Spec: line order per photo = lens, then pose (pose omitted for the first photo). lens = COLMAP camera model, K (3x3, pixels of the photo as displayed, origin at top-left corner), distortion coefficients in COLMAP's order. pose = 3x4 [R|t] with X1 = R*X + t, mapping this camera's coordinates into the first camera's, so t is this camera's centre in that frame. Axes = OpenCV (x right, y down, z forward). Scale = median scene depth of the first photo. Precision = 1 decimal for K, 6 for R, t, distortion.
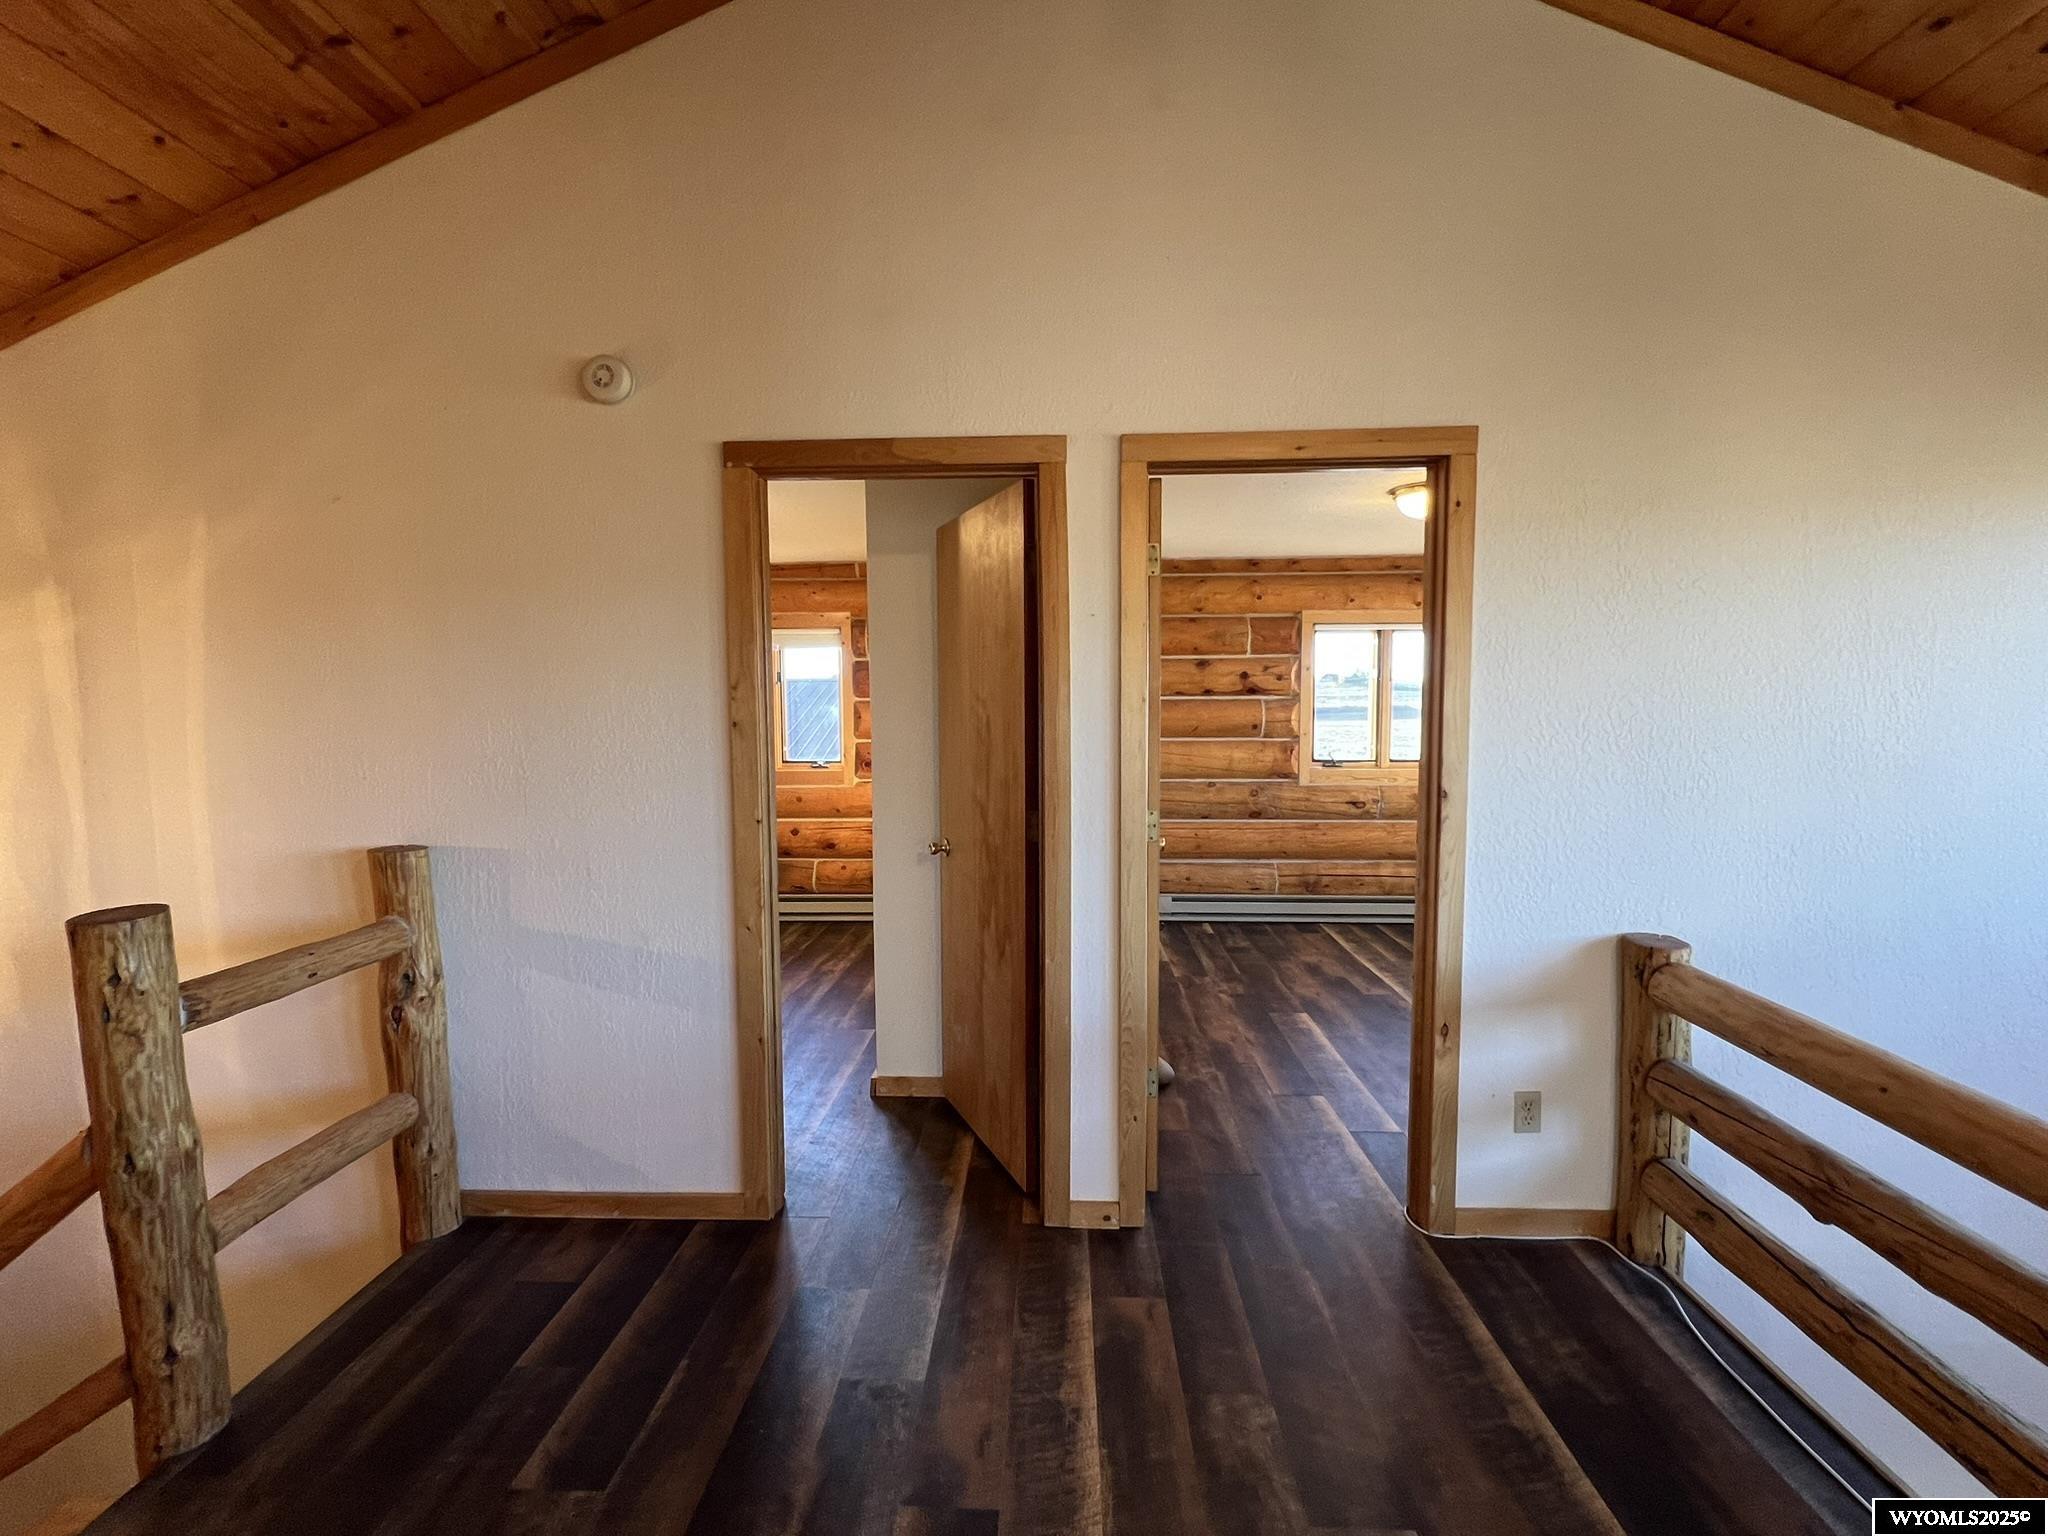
lens RADIAL K [[899.6, 0, 1018.9], [0, 899.6, 767.8], [0, 0, 1]] dist [-0.002084, -0.000406]
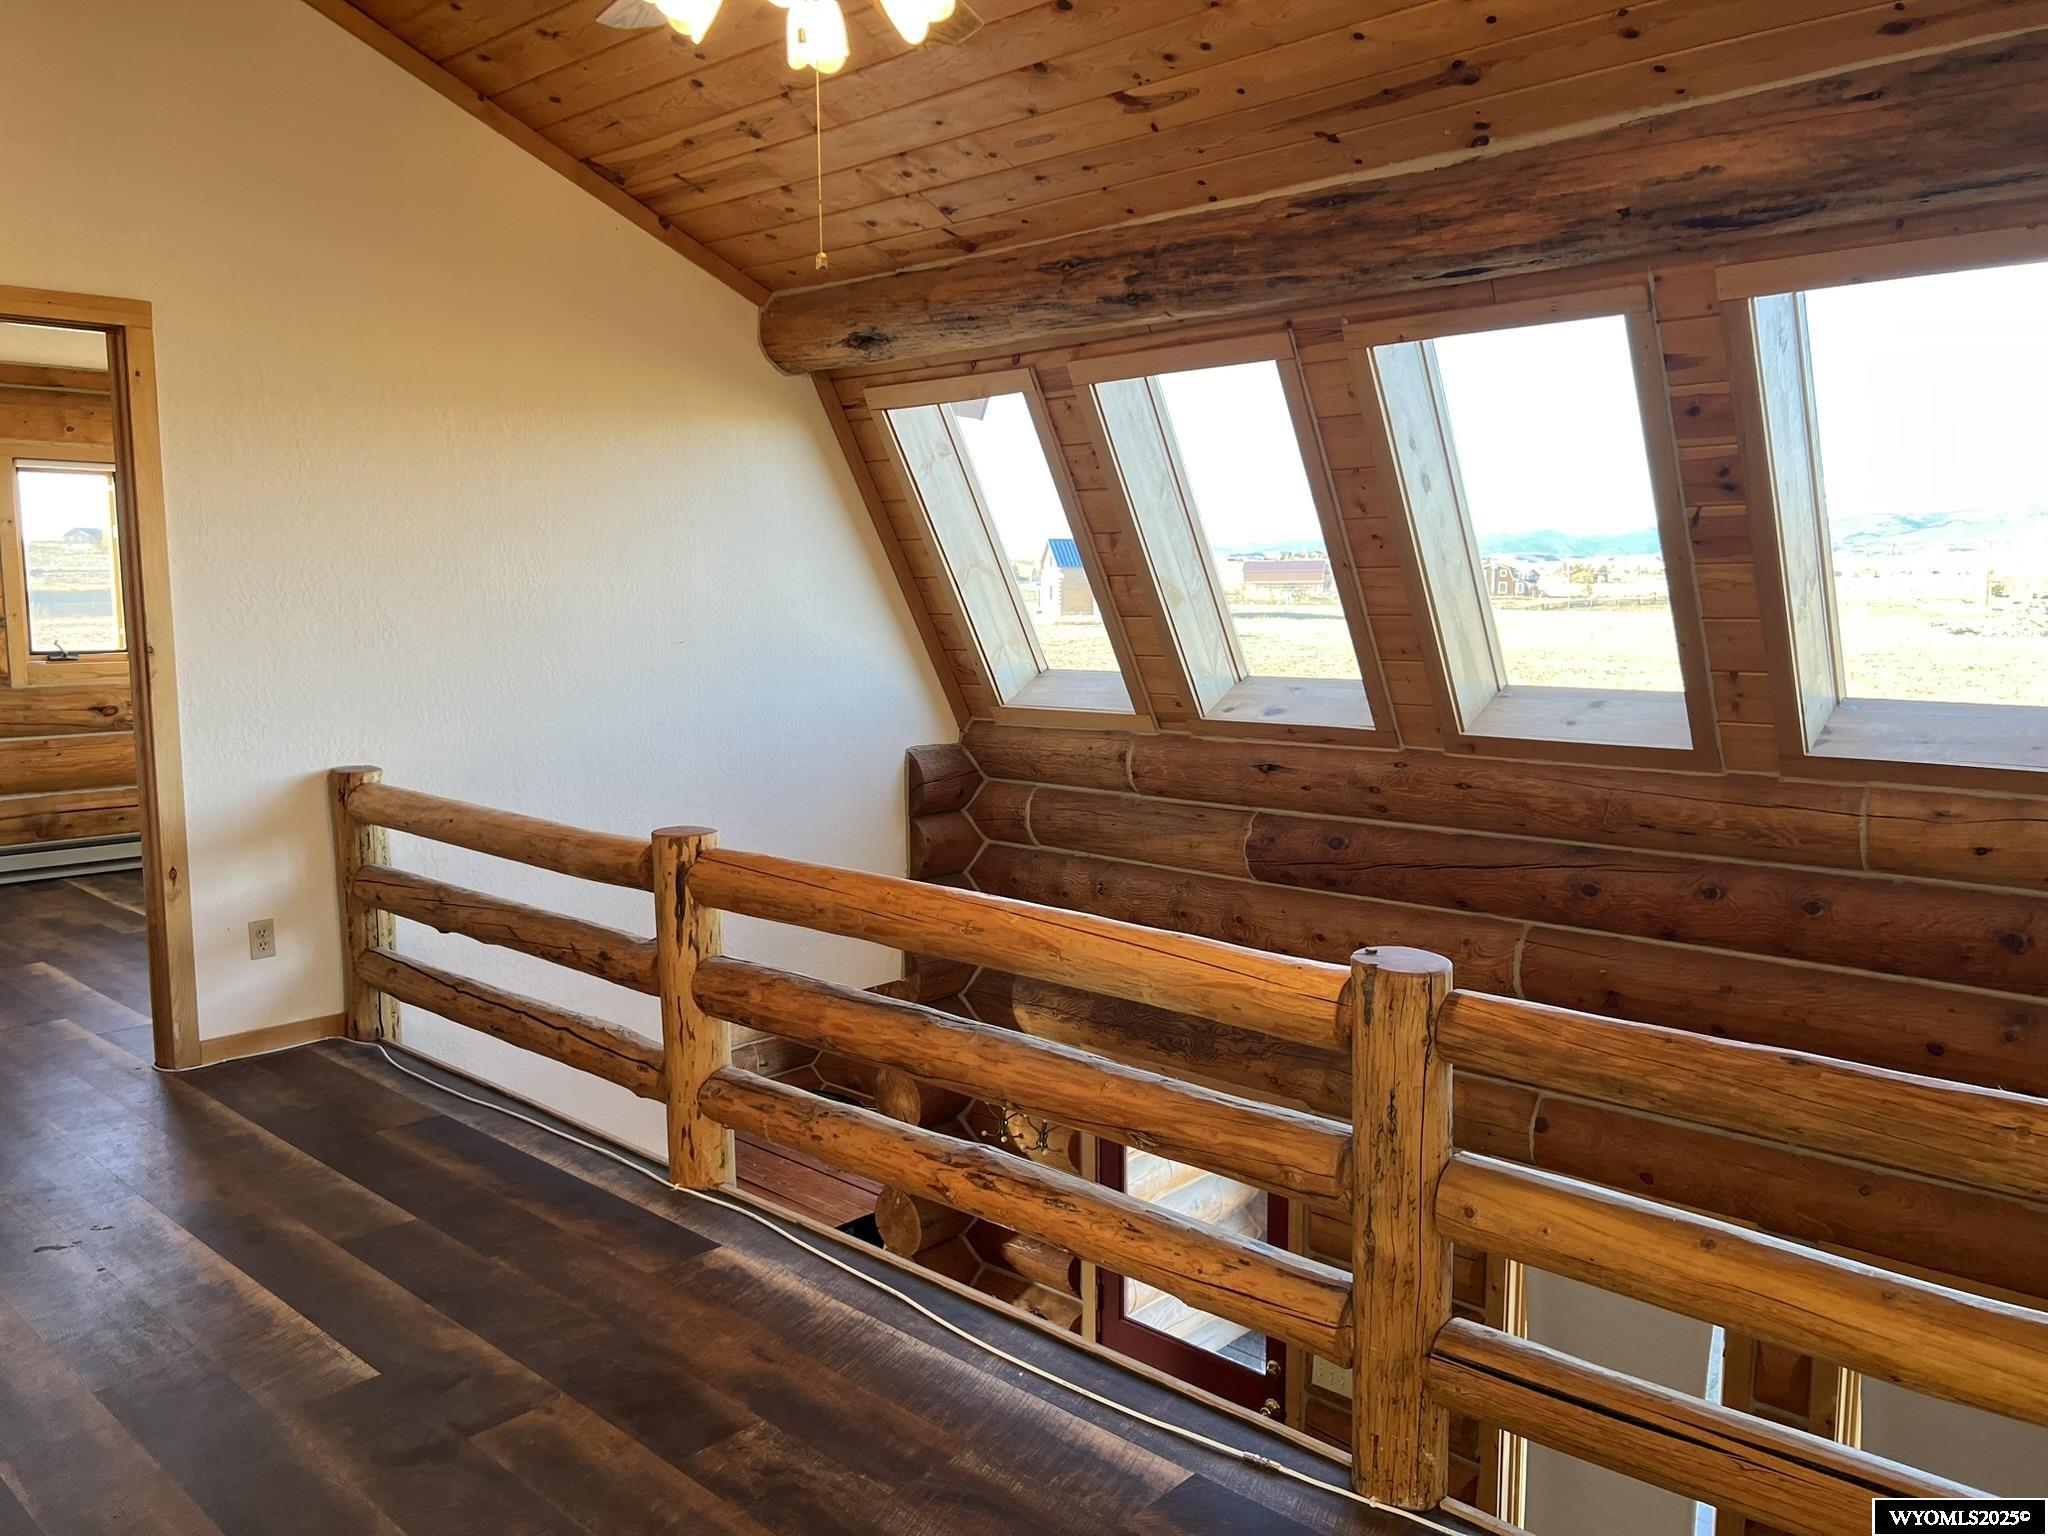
lens RADIAL K [[1520.6, 0, 1016.7], [0, 1520.6, 768.4], [0, 0, 1]] dist [0.045746, -0.046843]
pose [[0.643435, -0.086002, 0.760655, -0.255771], [0.050200, 0.996271, 0.070177, 0.091814], [-0.763853, -0.006969, 0.645353, -0.939217]]
